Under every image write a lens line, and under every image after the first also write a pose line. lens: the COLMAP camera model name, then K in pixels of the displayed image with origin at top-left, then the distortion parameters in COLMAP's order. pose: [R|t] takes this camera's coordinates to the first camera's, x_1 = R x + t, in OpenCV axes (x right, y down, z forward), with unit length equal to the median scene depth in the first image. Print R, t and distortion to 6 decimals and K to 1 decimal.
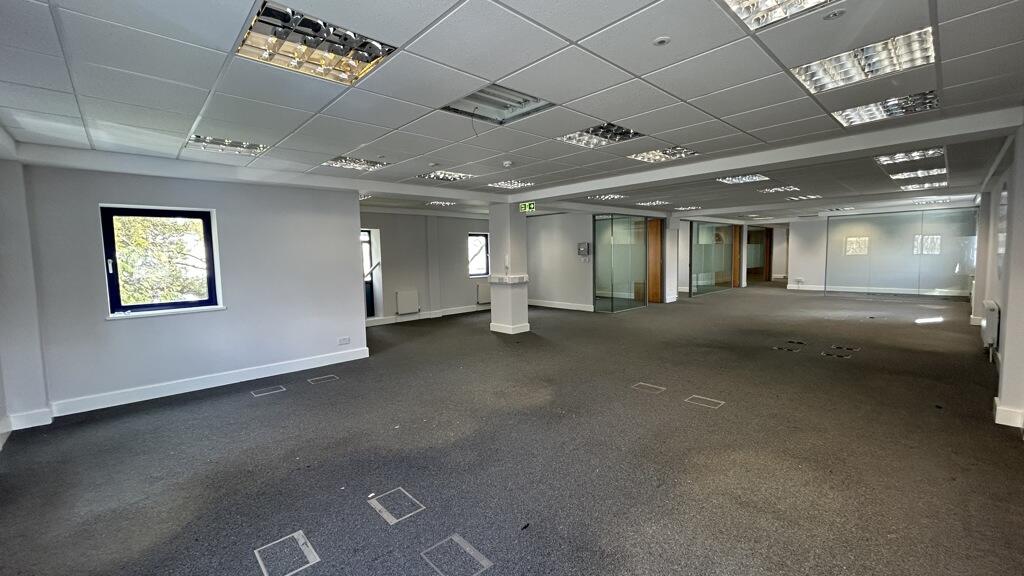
lens RADIAL K [[412.8, 0, 512.0], [0, 412.8, 288.0], [0, 0, 1]] dist [-0.000555, -0.000103]
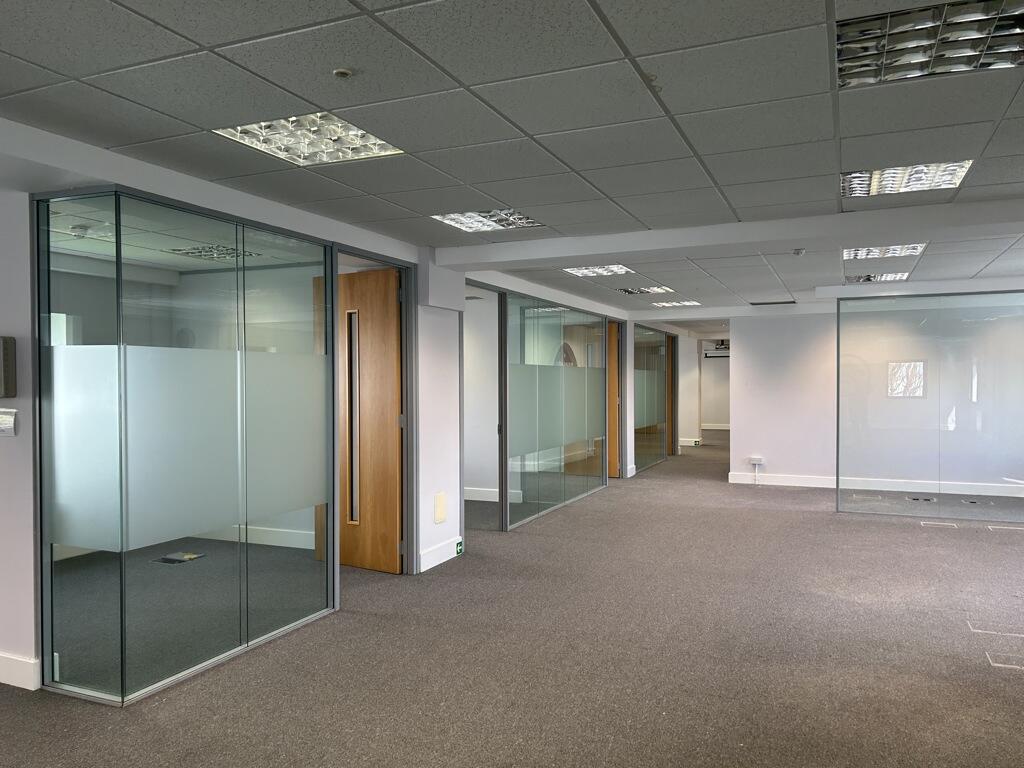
lens RADIAL K [[781.9, 0, 512.0], [0, 781.9, 384.0], [0, 0, 1]] dist [-0.000241, -0.000196]
pose [[0.918605, 0.013655, 0.394940, 0.176923], [0.021850, 0.996119, -0.085263, -0.033595], [-0.394572, 0.086952, 0.914742, 0.391003]]
